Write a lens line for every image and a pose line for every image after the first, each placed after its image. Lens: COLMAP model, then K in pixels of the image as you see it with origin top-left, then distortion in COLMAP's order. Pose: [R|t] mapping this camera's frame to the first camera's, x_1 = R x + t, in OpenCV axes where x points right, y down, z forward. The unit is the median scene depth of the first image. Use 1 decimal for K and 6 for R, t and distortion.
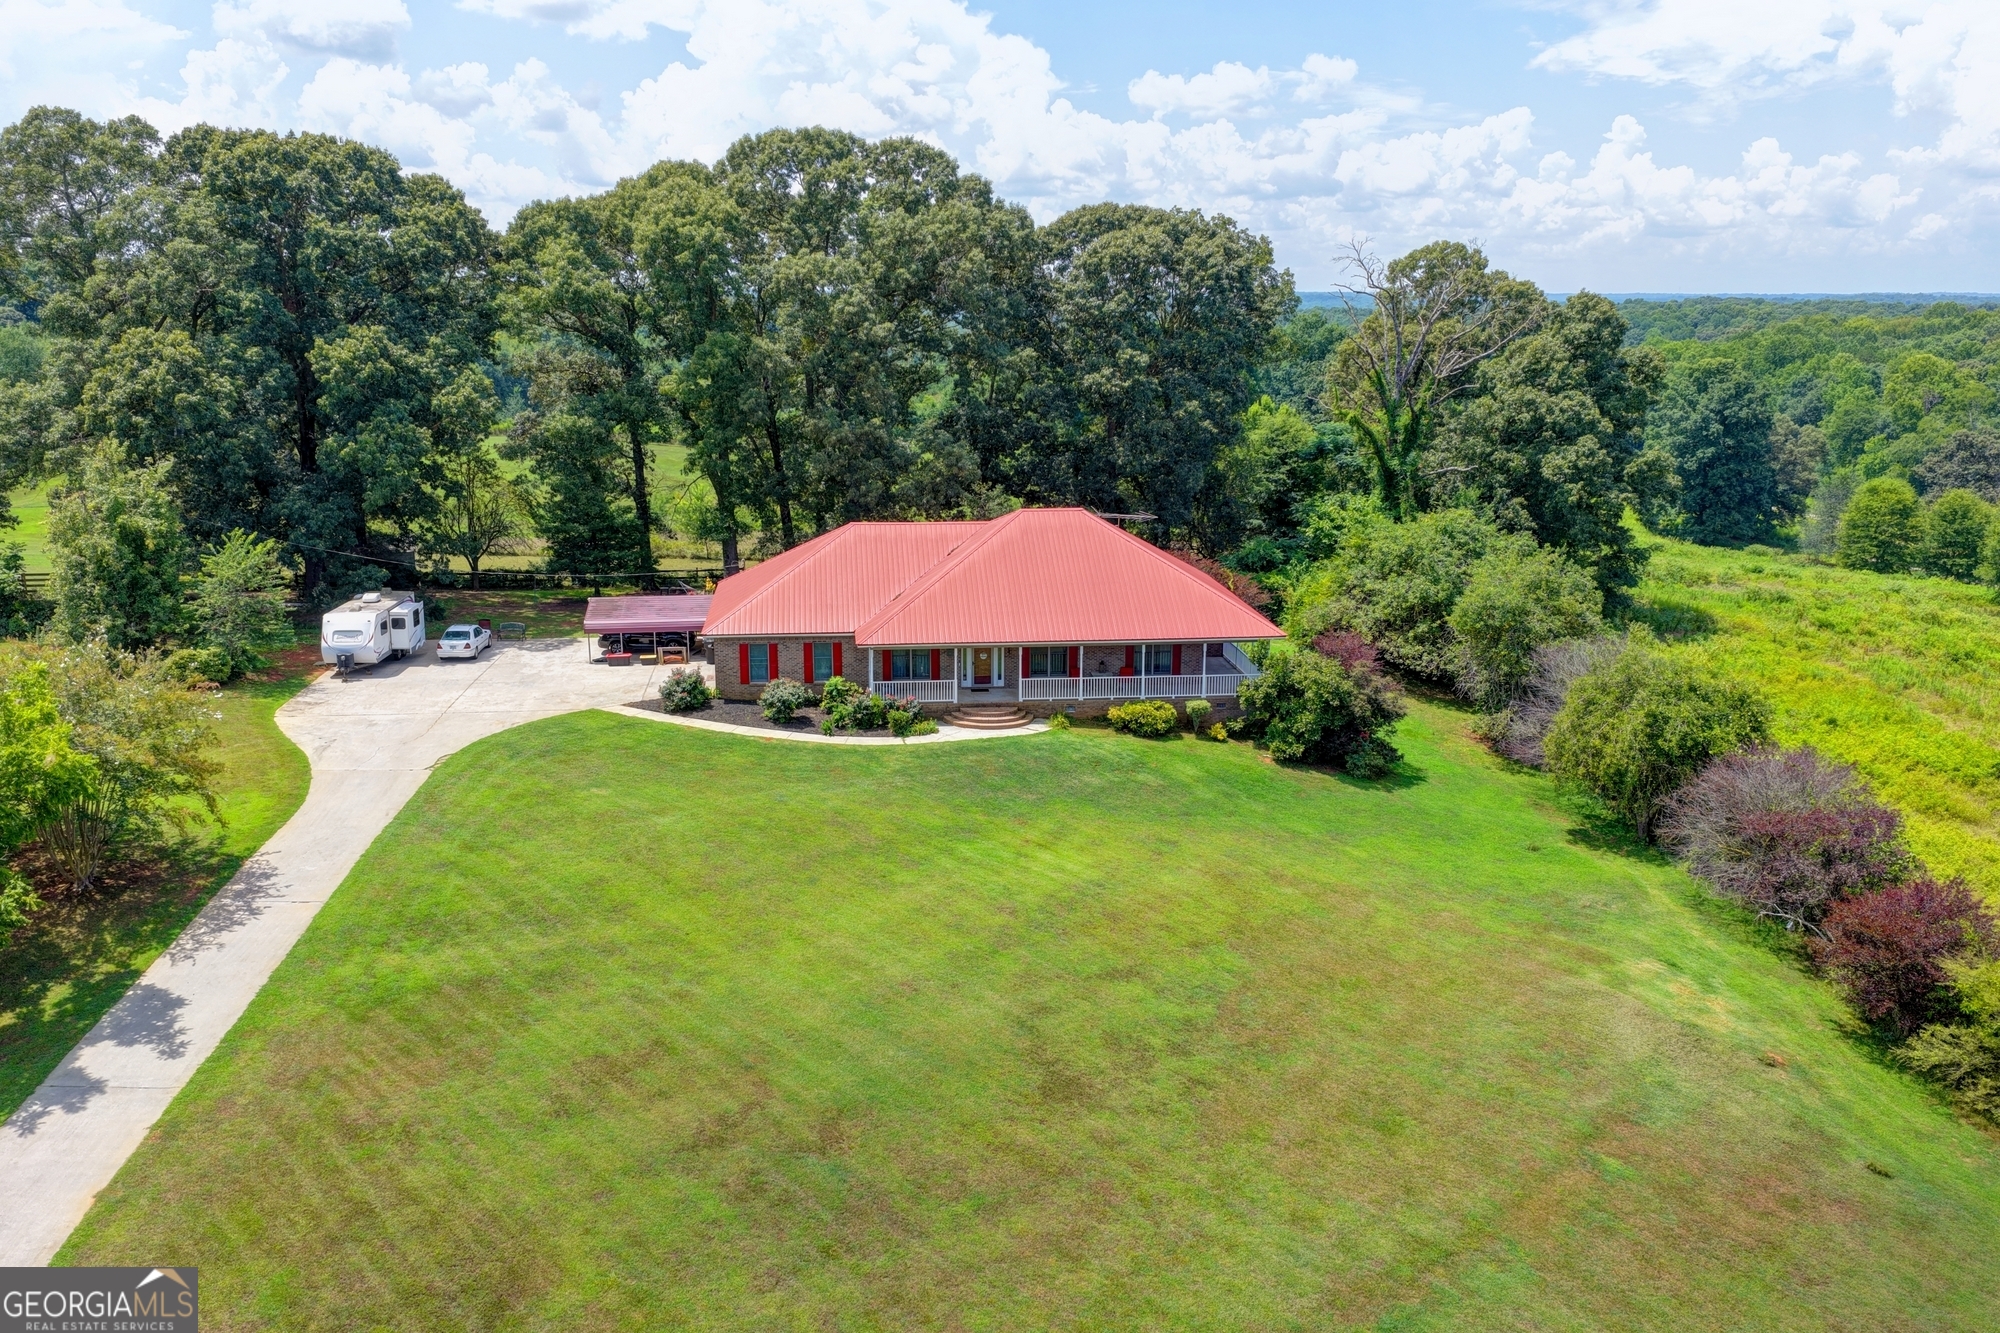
lens RADIAL K [[1660.0, 0, 1000.0], [0, 1660.0, 666.5], [0, 0, 1]] dist [-0.022383, 0.050740]
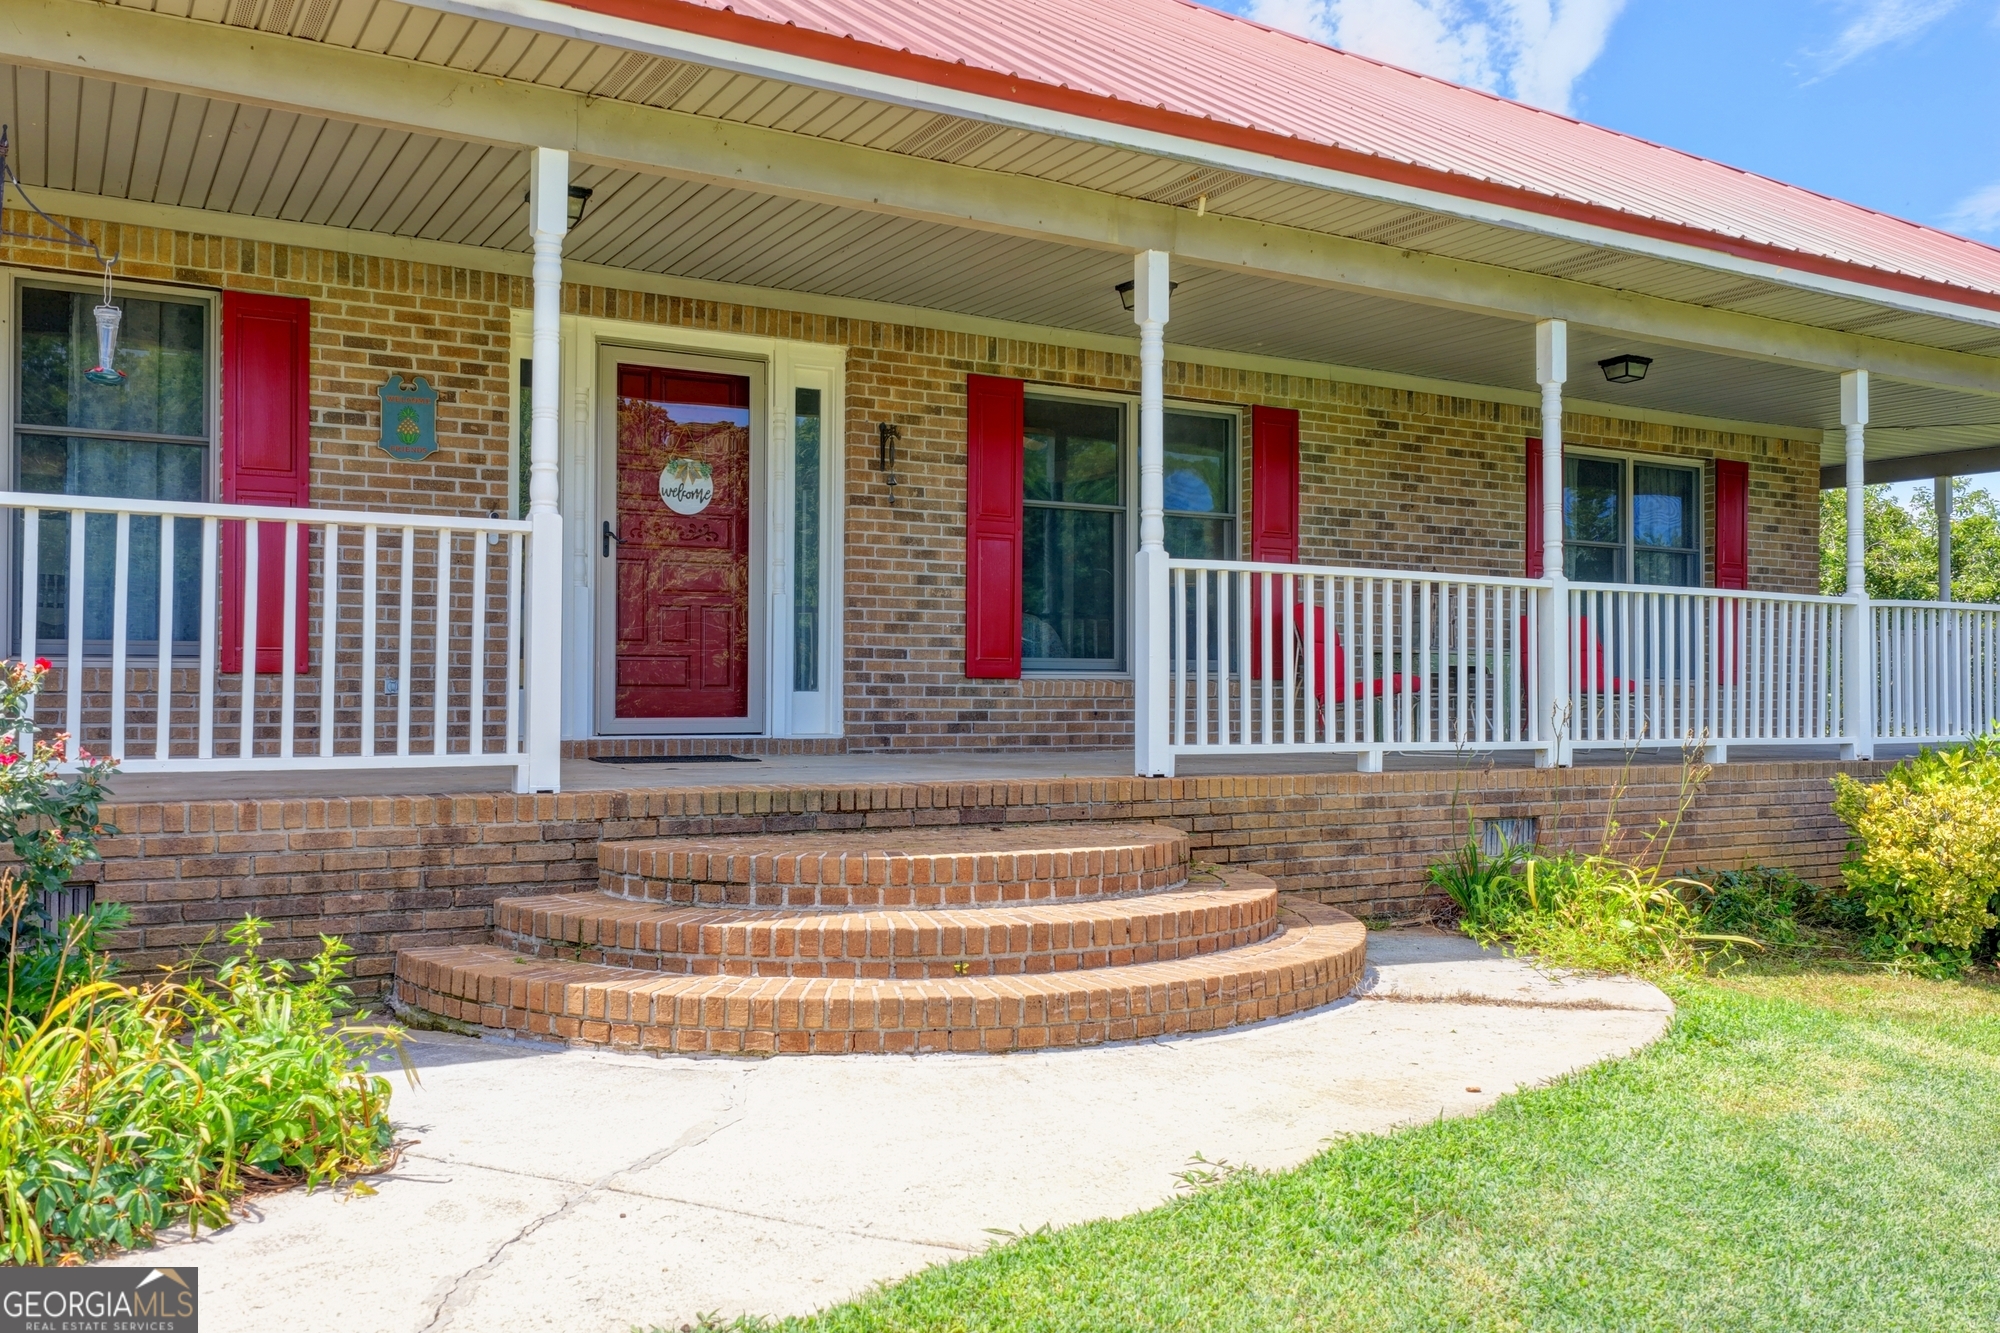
lens RADIAL K [[1660.0, 0, 1000.0], [0, 1660.0, 666.5], [0, 0, 1]] dist [-0.022383, 0.050740]
pose [[0.913653, 0.007387, 0.406429, -0.041201], [0.087175, 0.973012, -0.213655, 0.037395], [-0.397038, 0.230637, 0.888351, 0.941029]]
